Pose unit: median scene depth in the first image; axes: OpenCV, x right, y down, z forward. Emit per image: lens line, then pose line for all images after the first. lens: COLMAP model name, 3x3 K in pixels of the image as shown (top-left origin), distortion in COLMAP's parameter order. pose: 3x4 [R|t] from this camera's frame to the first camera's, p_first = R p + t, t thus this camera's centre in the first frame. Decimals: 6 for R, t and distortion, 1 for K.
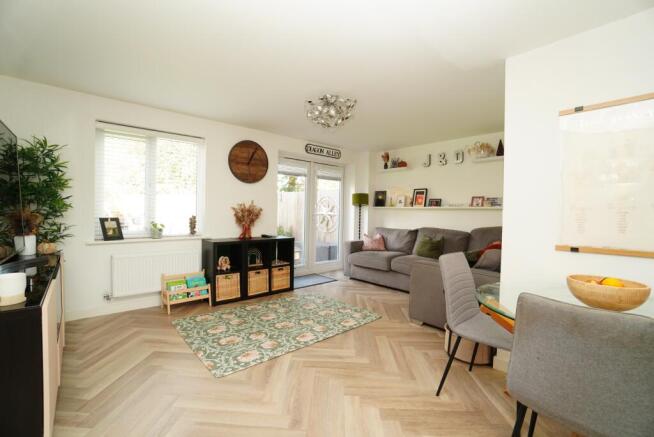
lens RADIAL K [[297.7, 0, 321.0], [0, 297.7, 216.6], [0, 0, 1]] dist [-0.002104, -0.000217]
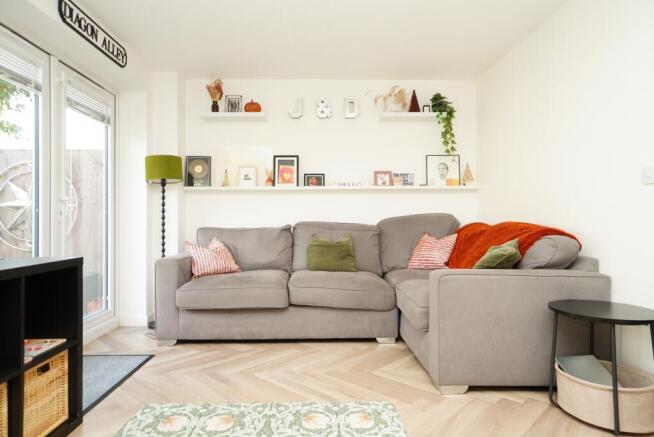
lens RADIAL K [[411.0, 0, 327.0], [0, 411.0, 218.5], [0, 0, 1]] dist [-0.000225, 0.000289]
pose [[0.636754, -0.016687, 0.770886, -0.231373], [0.029713, 0.999554, -0.002906, 0.033154], [-0.770494, 0.024755, 0.636966, 0.448302]]
